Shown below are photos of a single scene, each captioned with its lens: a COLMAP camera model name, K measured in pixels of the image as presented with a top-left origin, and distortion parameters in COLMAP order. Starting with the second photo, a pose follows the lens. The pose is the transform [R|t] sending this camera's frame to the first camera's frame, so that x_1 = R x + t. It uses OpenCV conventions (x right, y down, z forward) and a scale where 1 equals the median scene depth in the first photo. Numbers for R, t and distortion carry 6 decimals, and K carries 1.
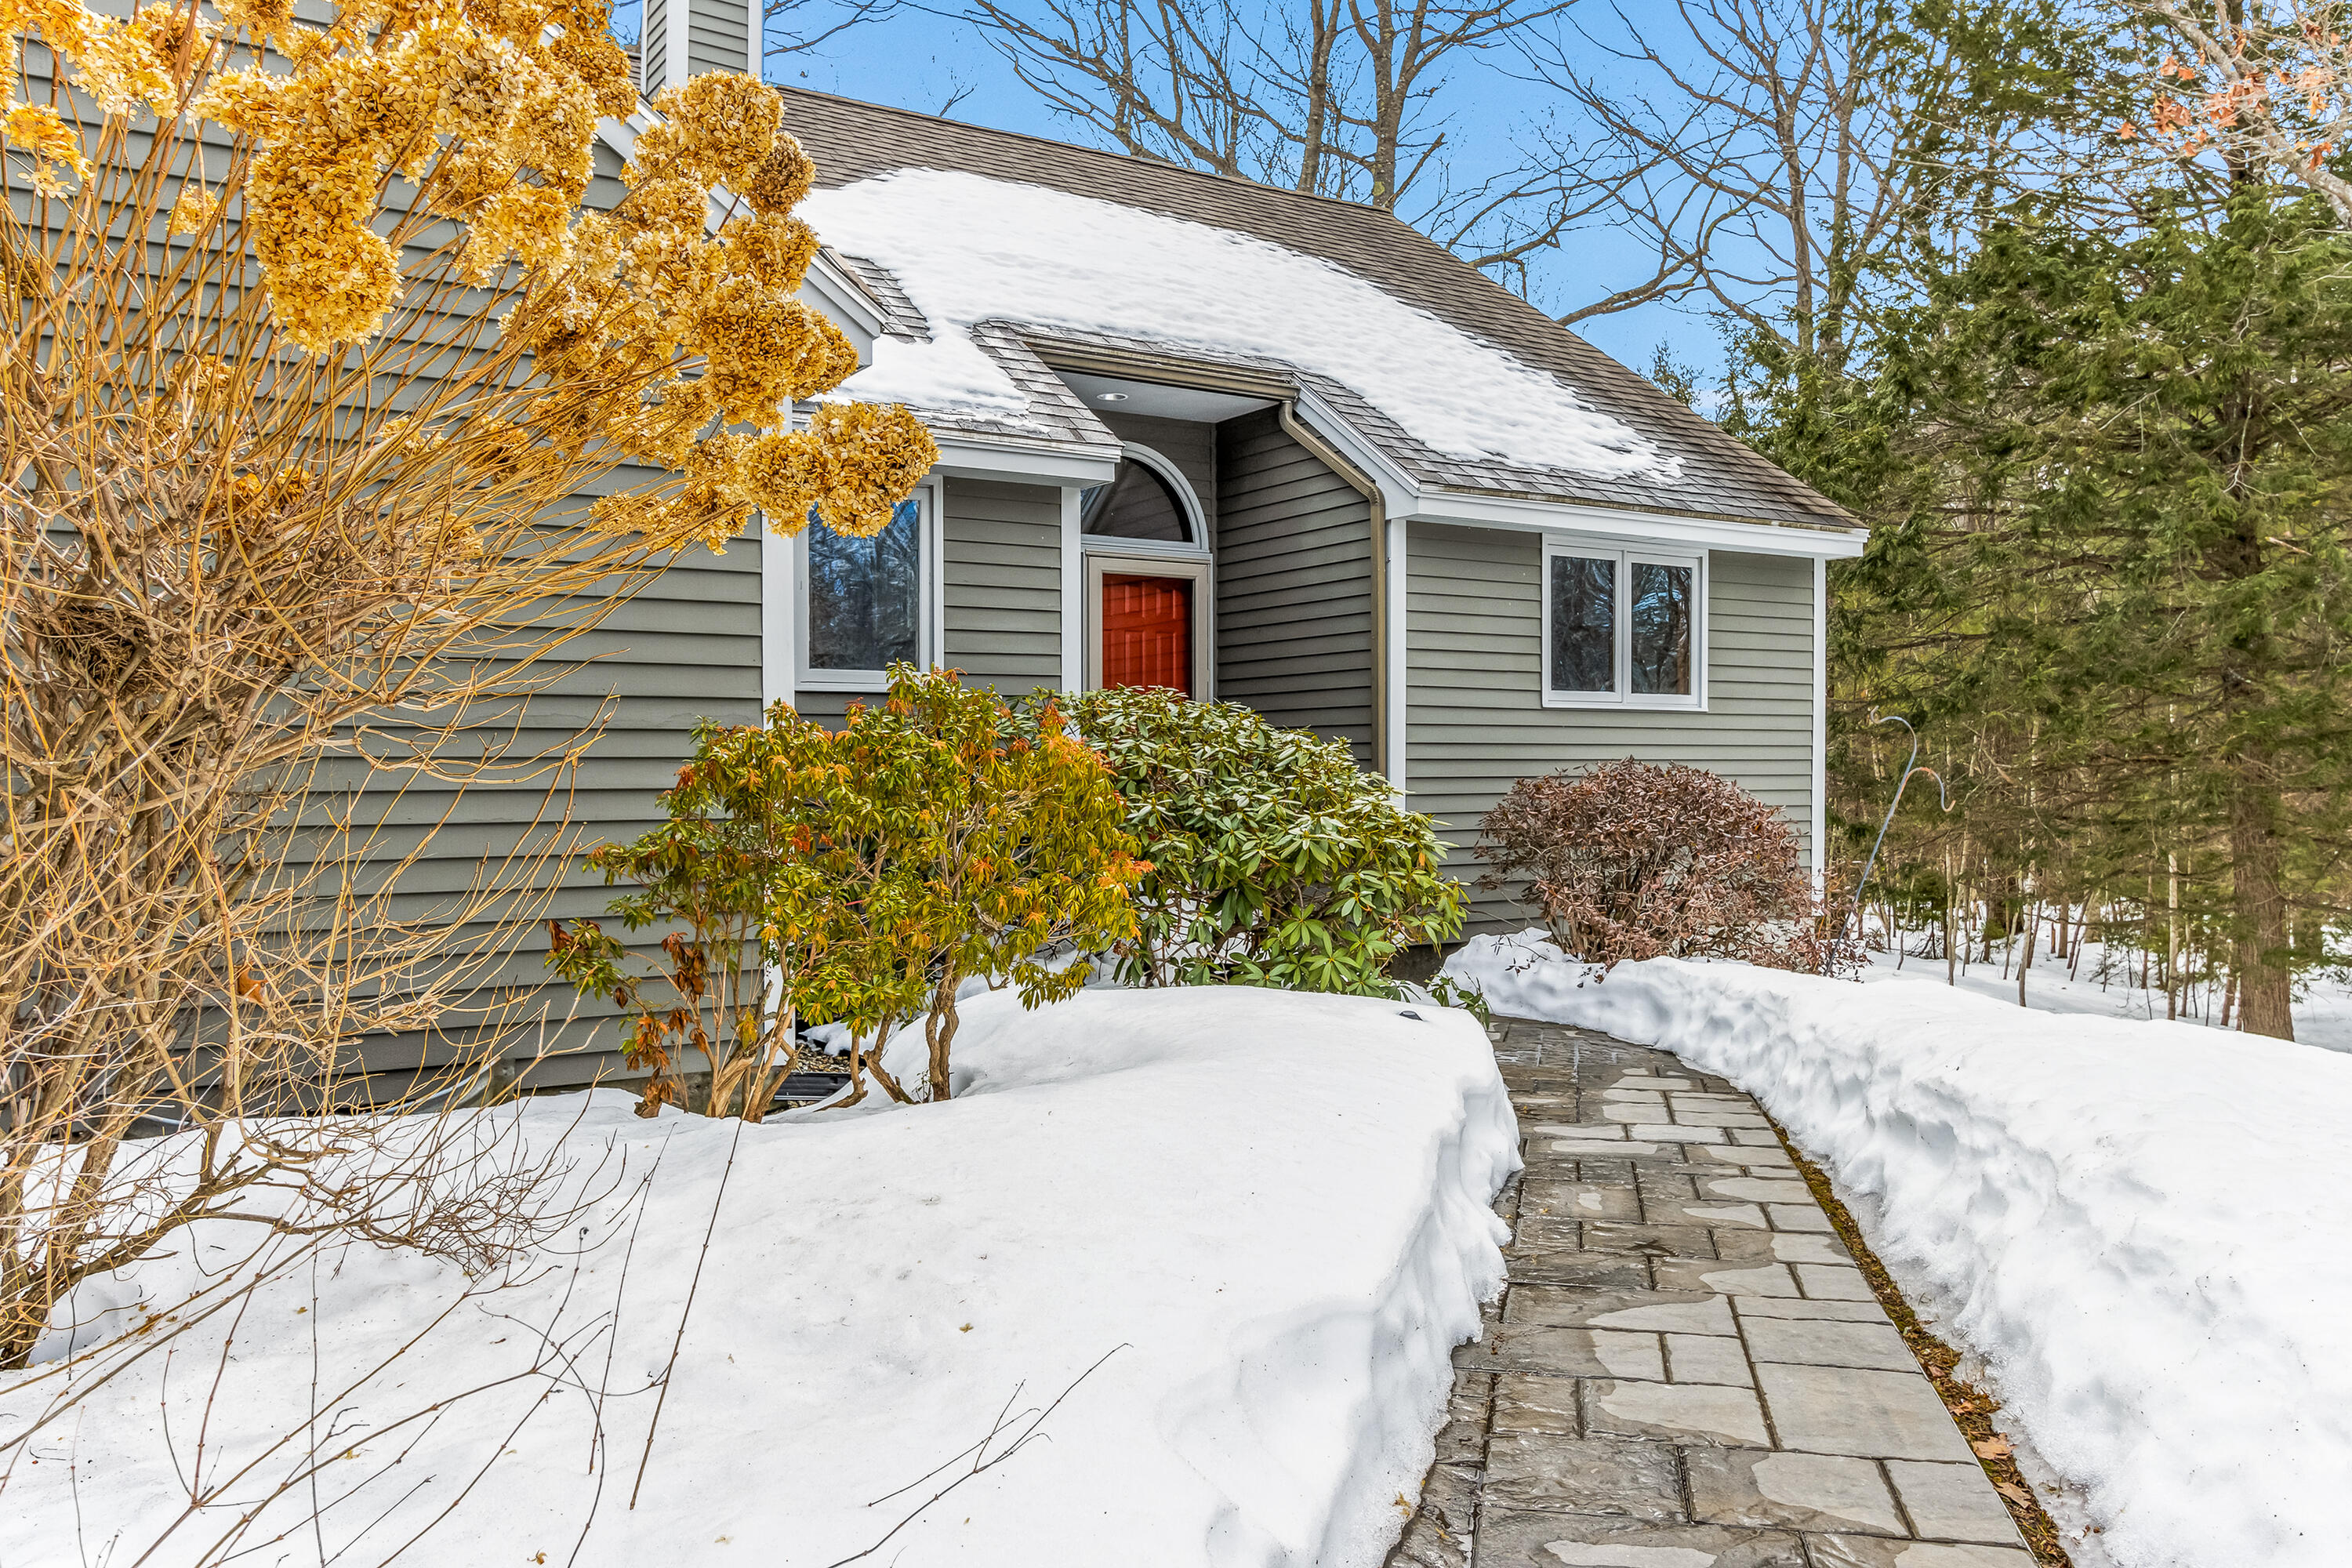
lens RADIAL K [[1762.3, 0, 1176.0], [0, 1762.3, 784.0], [0, 0, 1]] dist [0.003684, 0.001548]
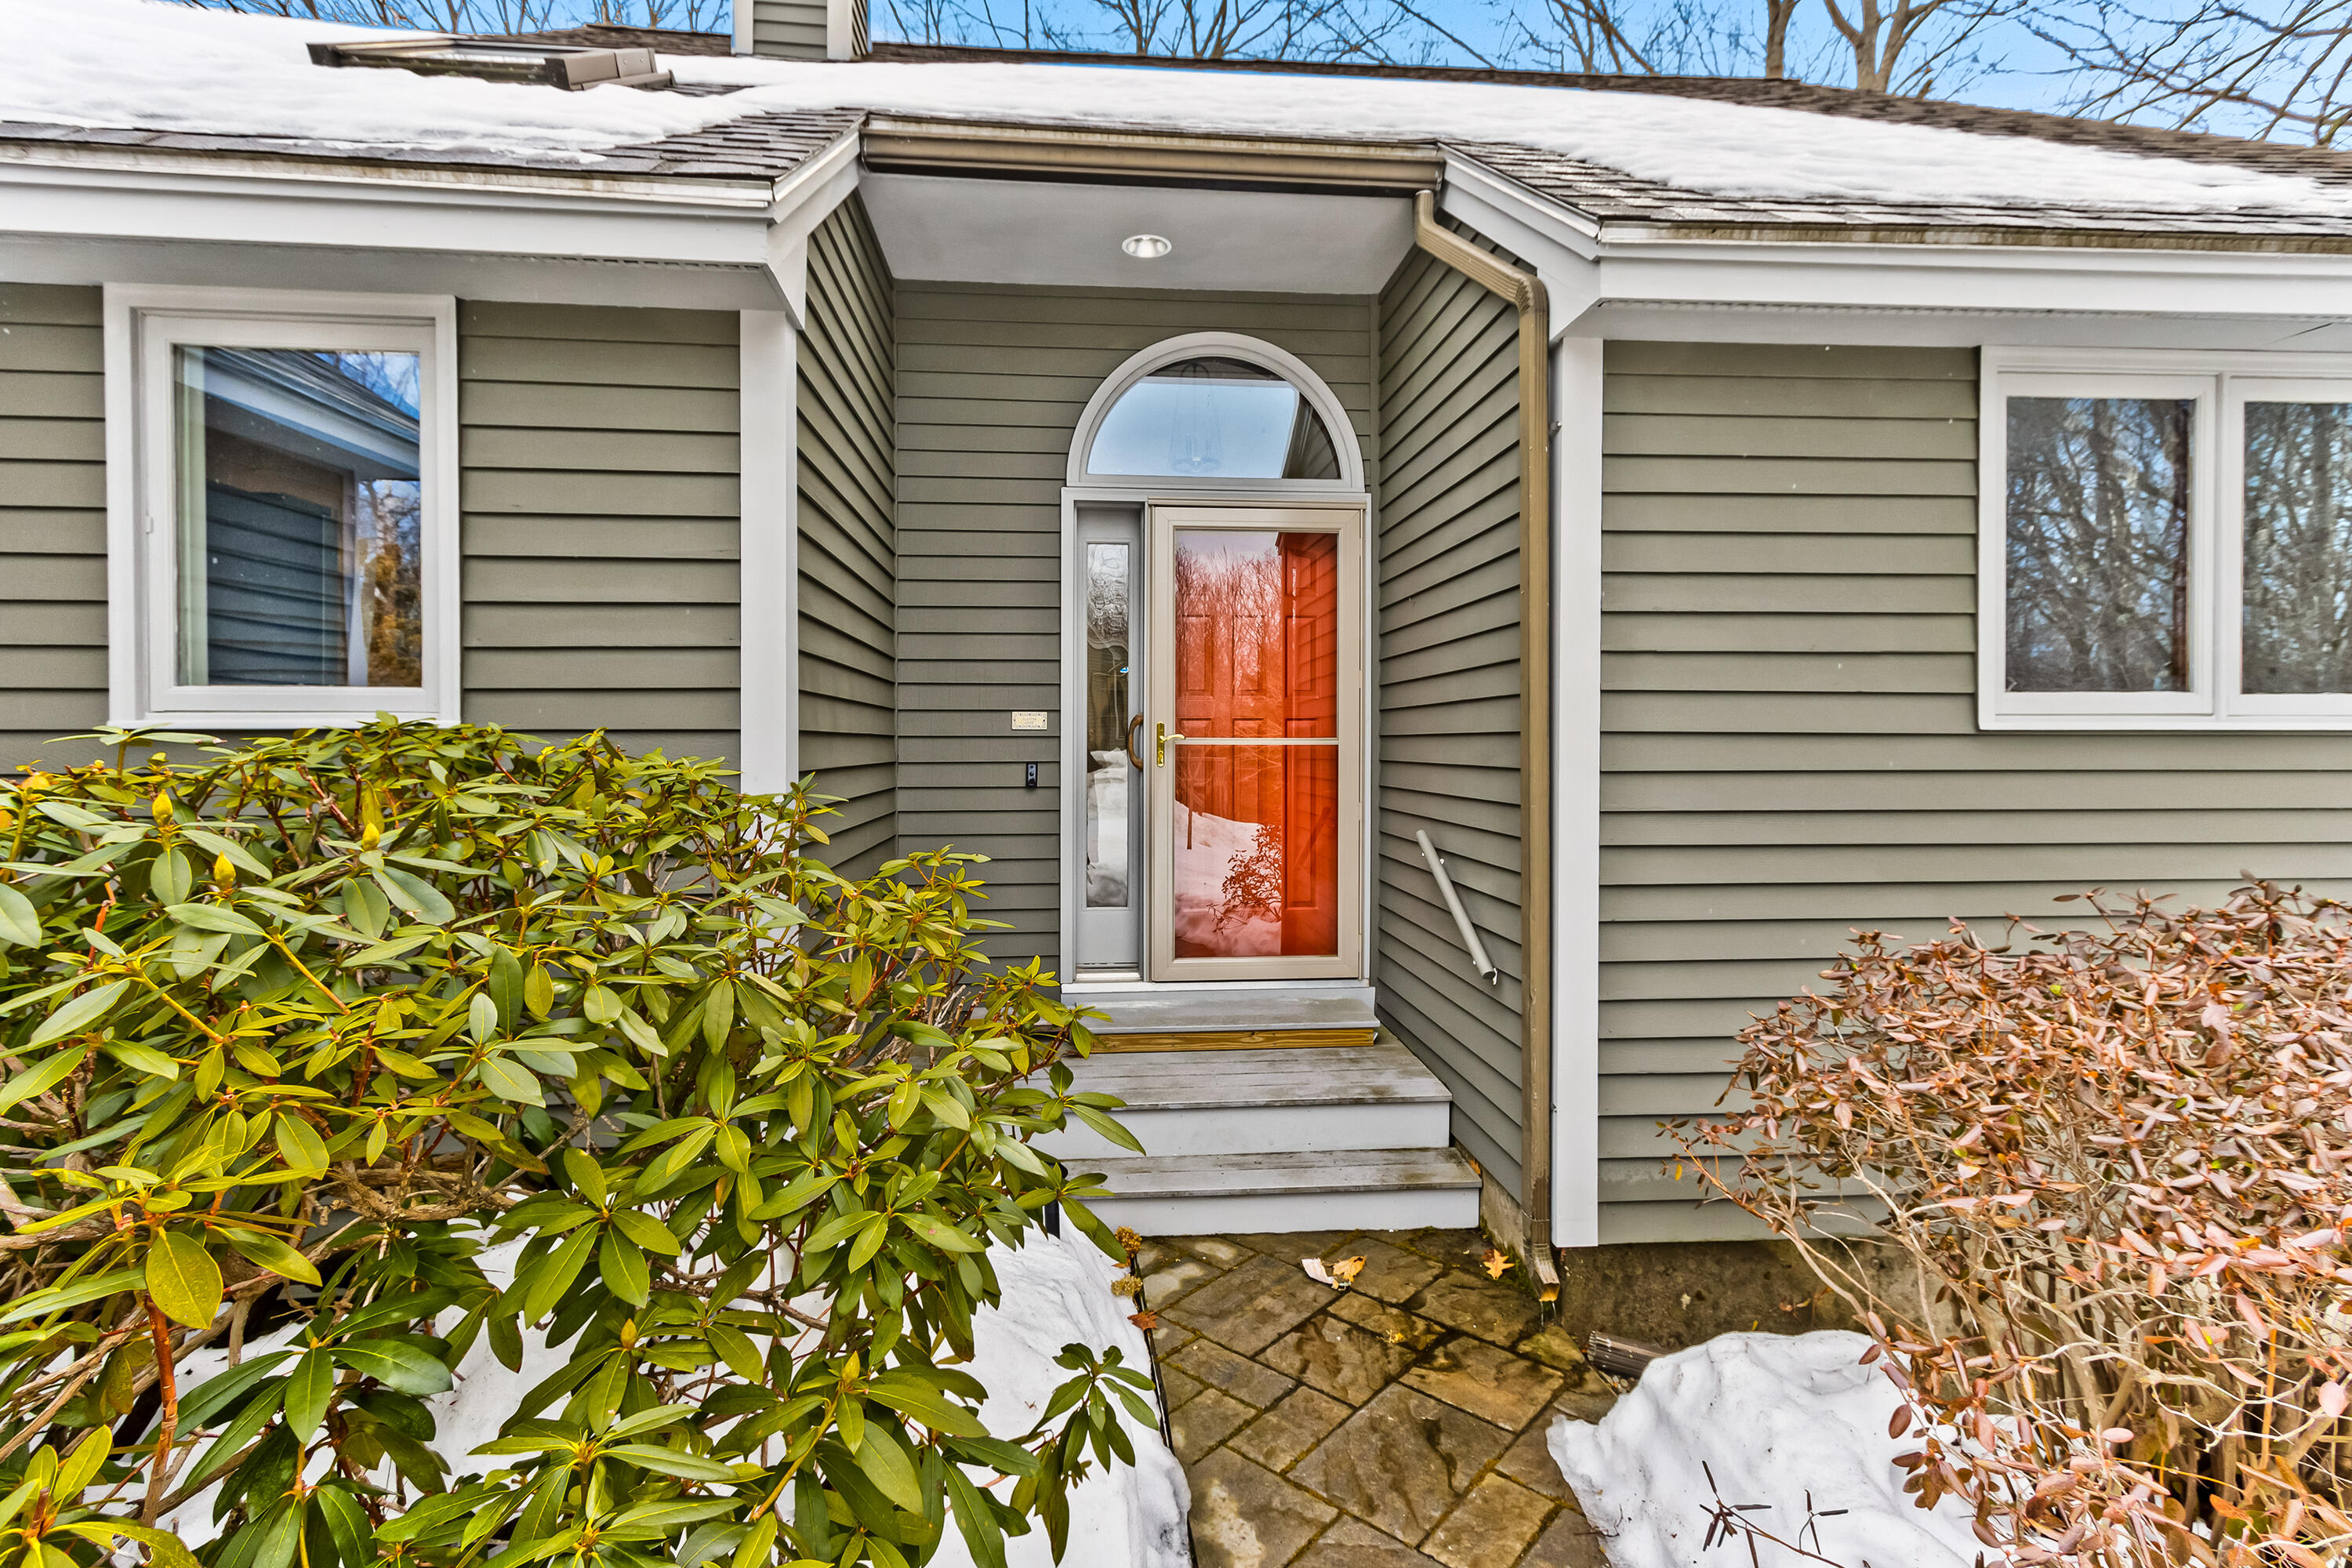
lens RADIAL K [[1107.1, 0, 1170.3], [0, 1107.1, 733.6], [0, 0, 1]] dist [0.031787, 0.000010]
pose [[0.888435, -0.002019, -0.458998, 0.155913], [-0.003317, 0.999936, -0.010818, -0.038831], [0.458990, 0.011134, 0.888371, 0.648149]]
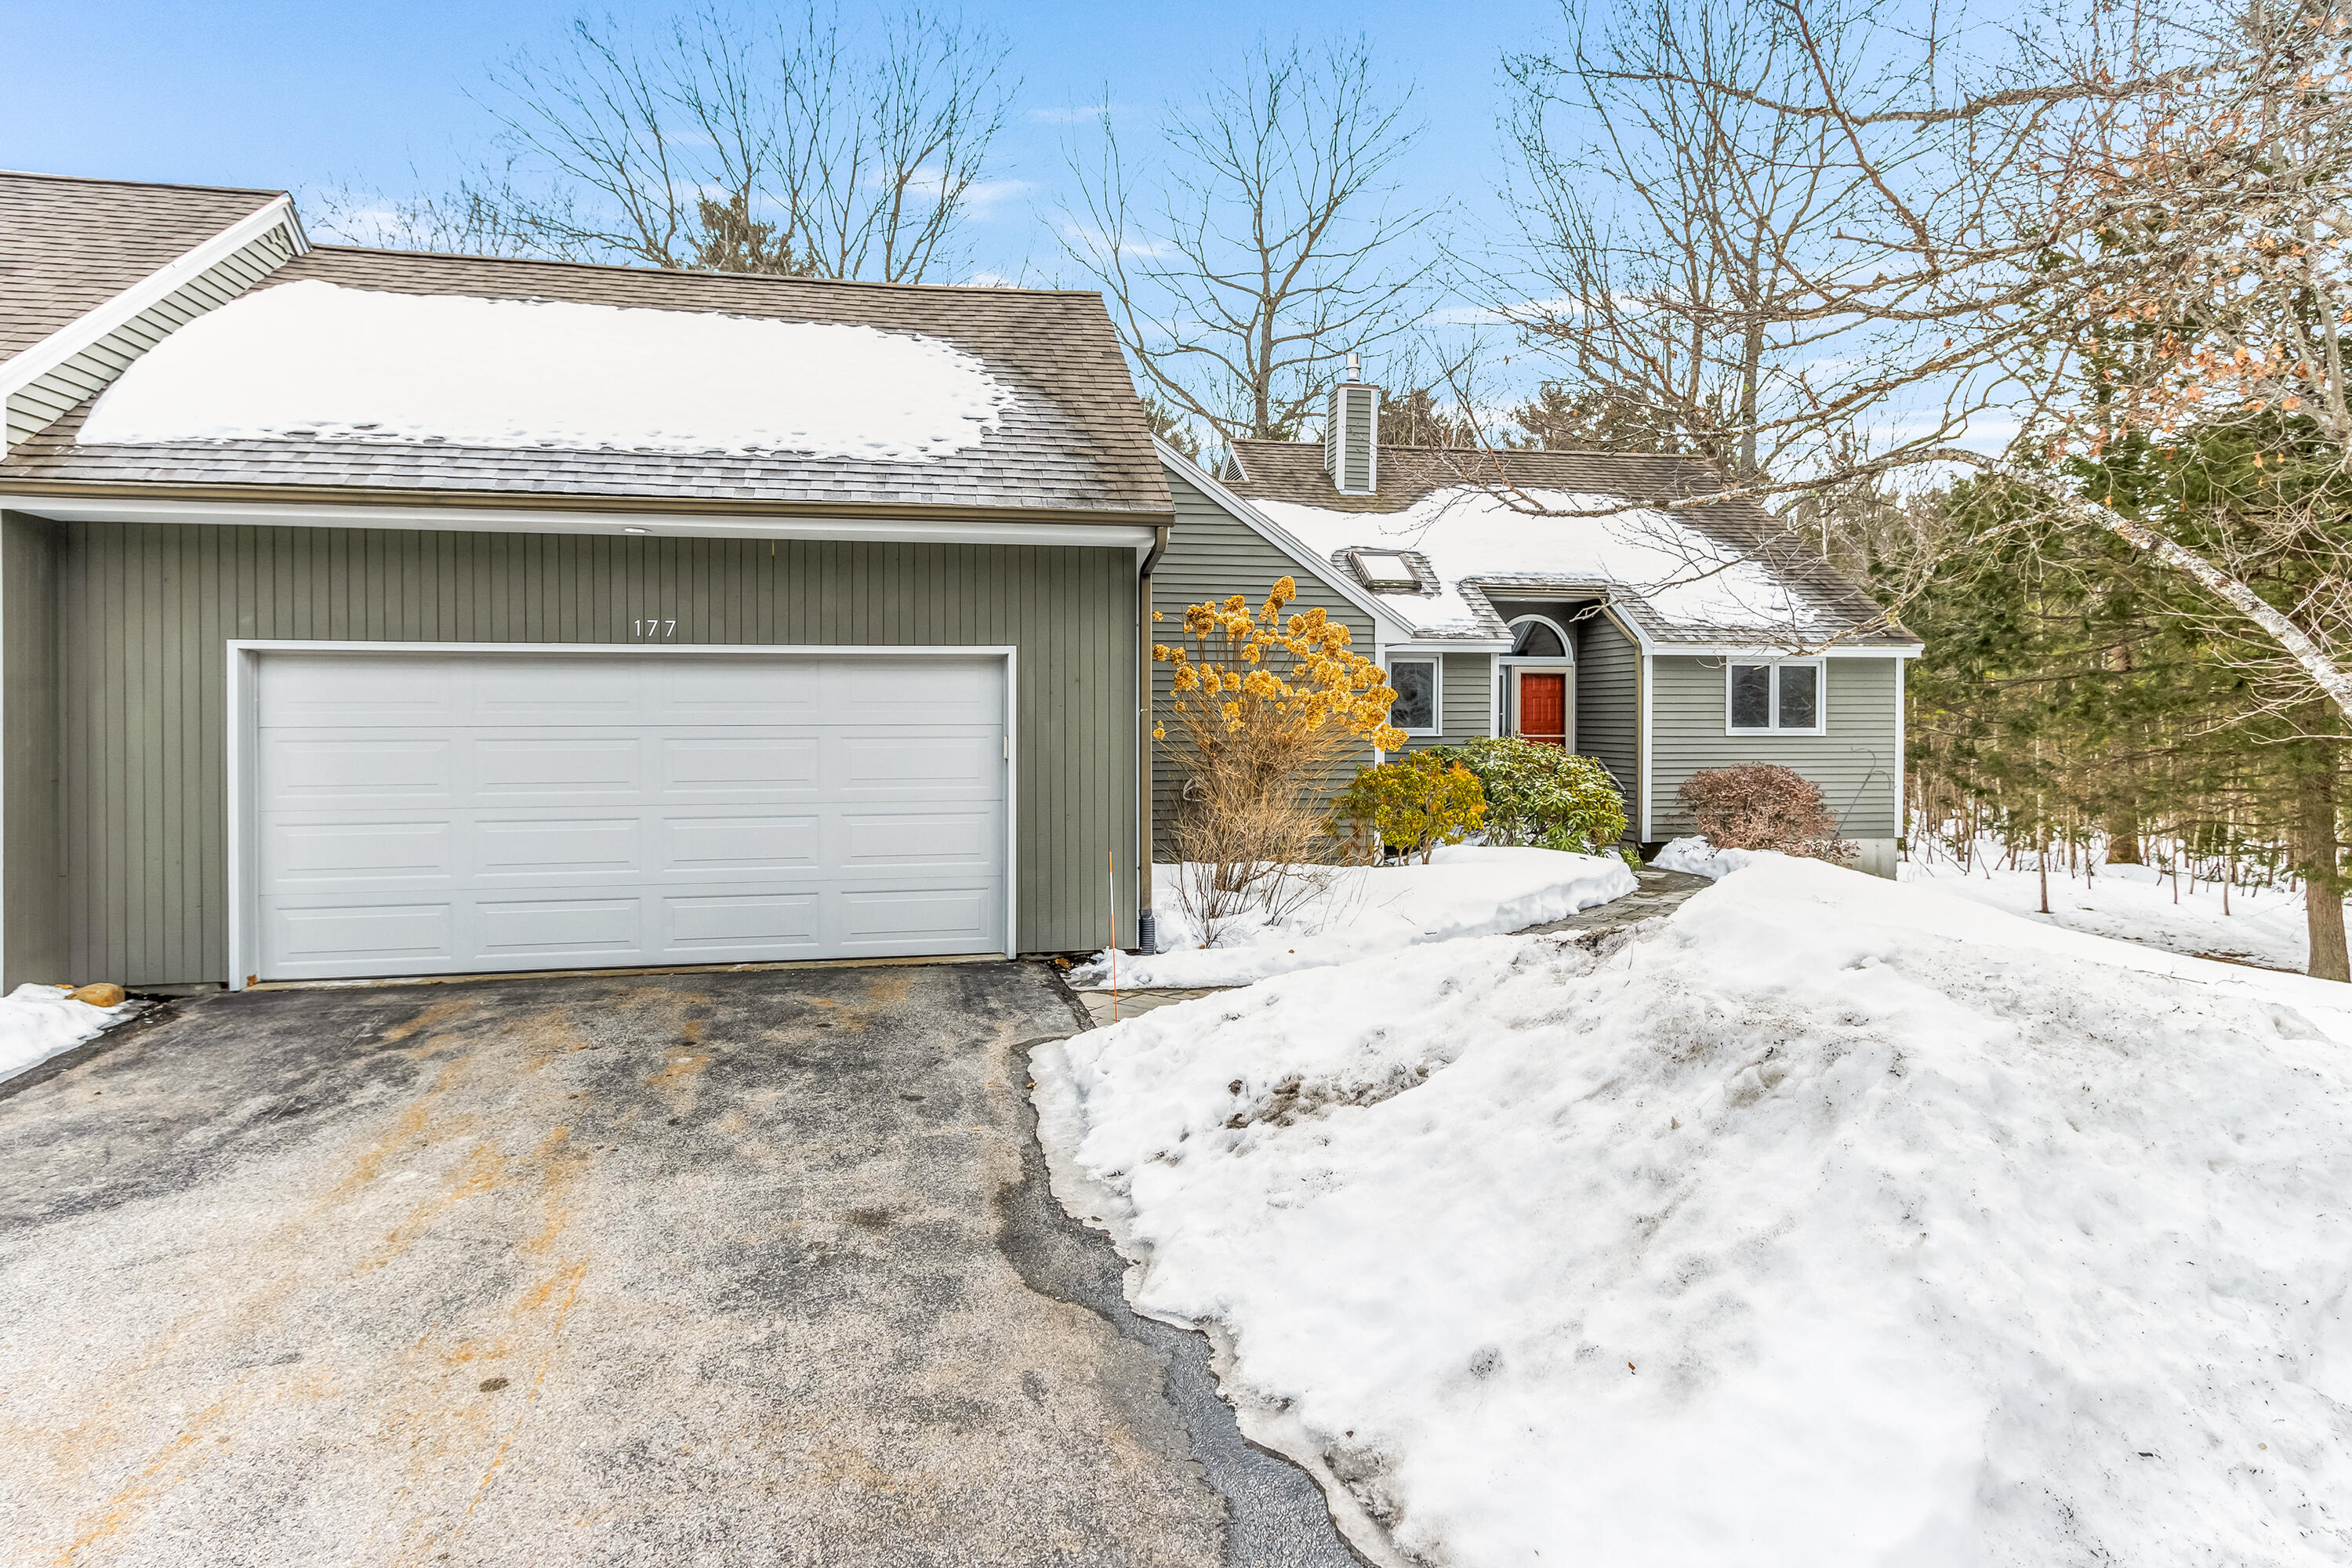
lens RADIAL K [[1233.1, 0, 1166.4], [0, 1233.1, 726.0], [0, 0, 1]] dist [0.033376, -0.000327]
pose [[0.922817, 0.004188, -0.385216, 0.158447], [-0.004356, 0.999990, 0.000436, -0.052493], [0.385214, 0.001275, 0.922826, -0.687968]]
